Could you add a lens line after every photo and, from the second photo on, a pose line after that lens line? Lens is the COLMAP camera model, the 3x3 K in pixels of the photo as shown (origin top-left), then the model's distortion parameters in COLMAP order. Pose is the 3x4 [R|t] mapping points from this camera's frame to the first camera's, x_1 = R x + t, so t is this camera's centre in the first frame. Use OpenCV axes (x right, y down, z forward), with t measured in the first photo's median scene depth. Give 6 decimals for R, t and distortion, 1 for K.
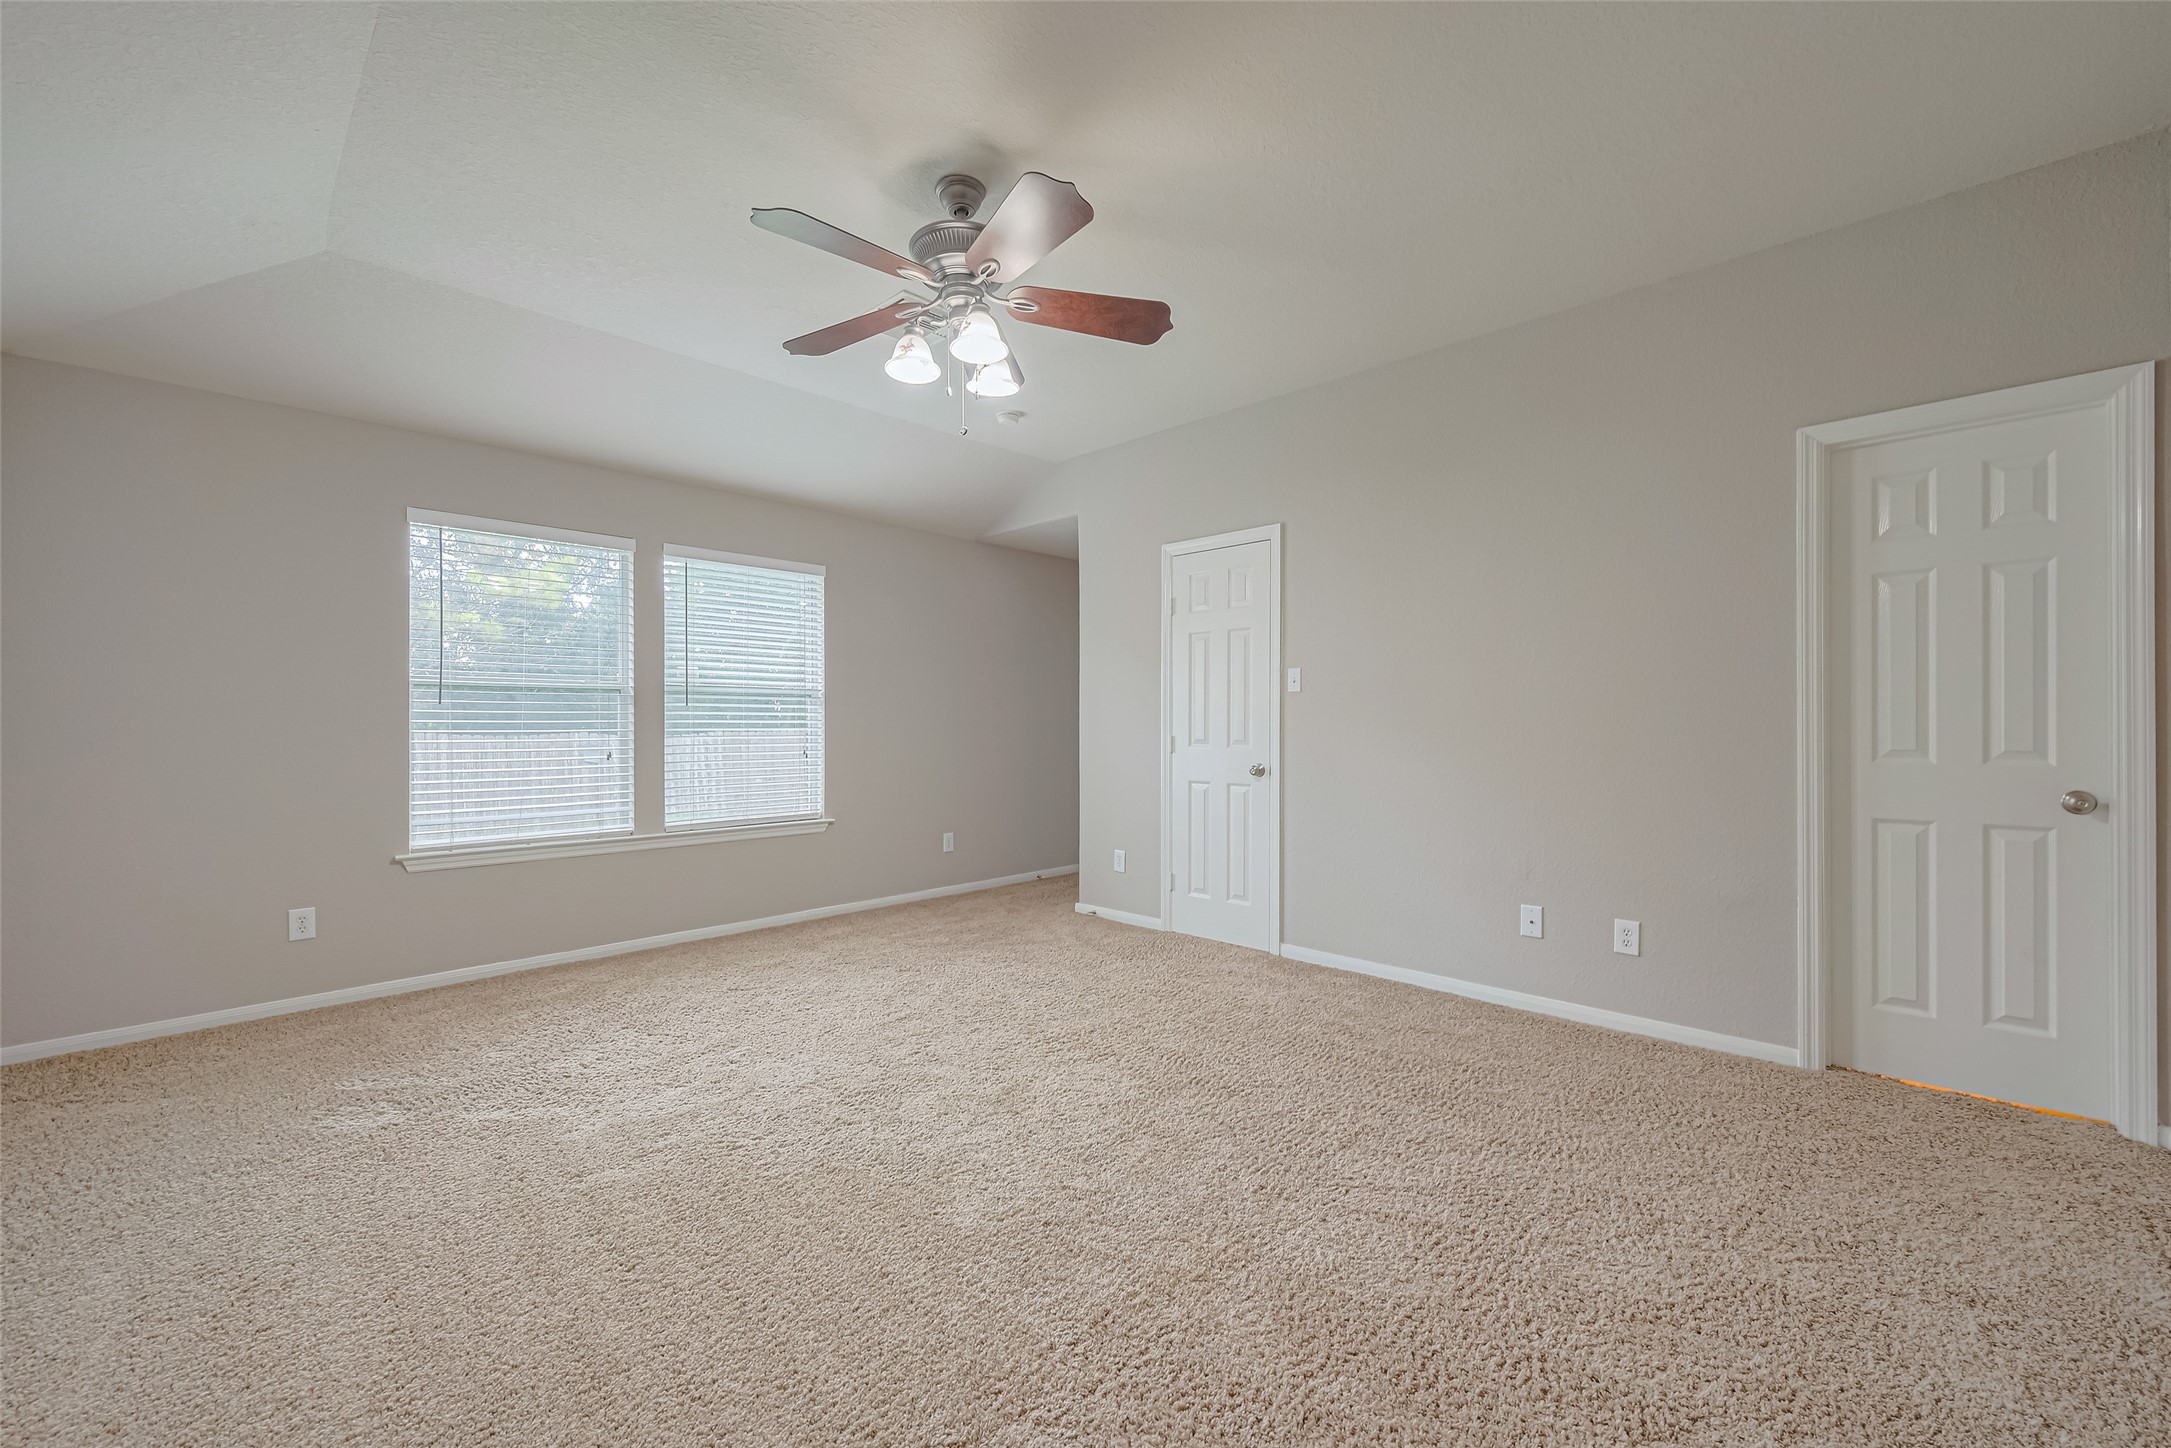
lens RADIAL K [[850.3, 0, 1103.0], [0, 850.3, 727.2], [0, 0, 1]] dist [0.001085, 0.000096]
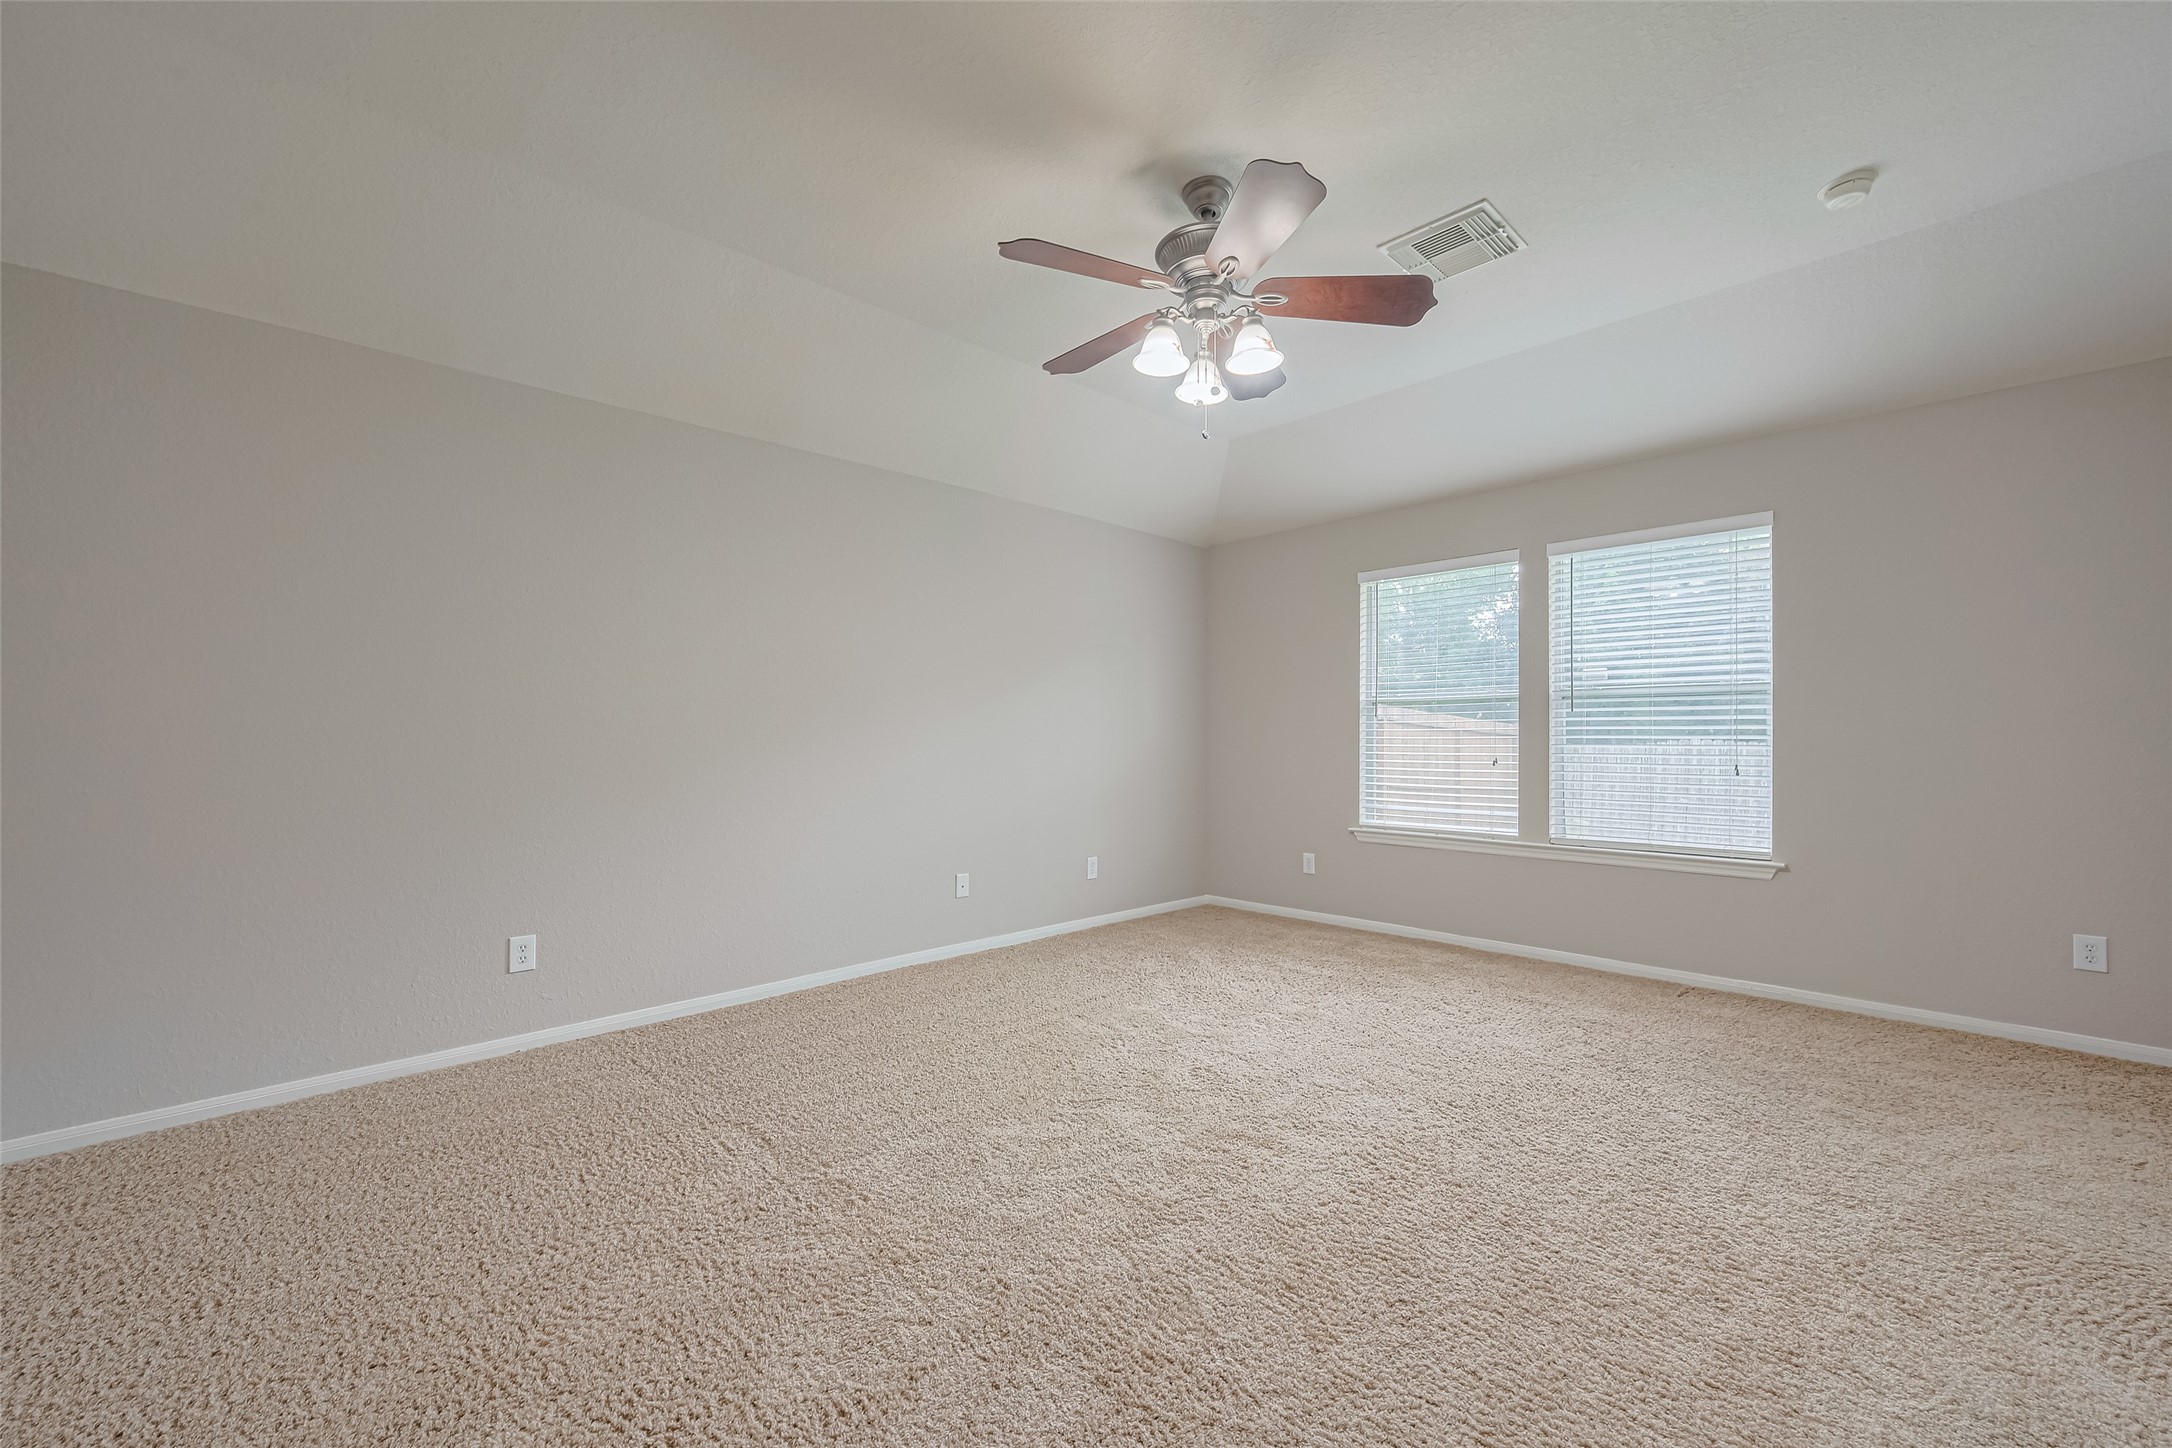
lens RADIAL K [[850.7, 0, 1088.8], [0, 850.7, 734.9], [0, 0, 1]] dist [0.001085, 0.000096]
pose [[-0.019391, 0.000429, -0.999812, 0.473989], [0.001218, 0.999999, 0.000405, -0.000850], [0.999811, -0.001210, -0.019392, 0.508086]]
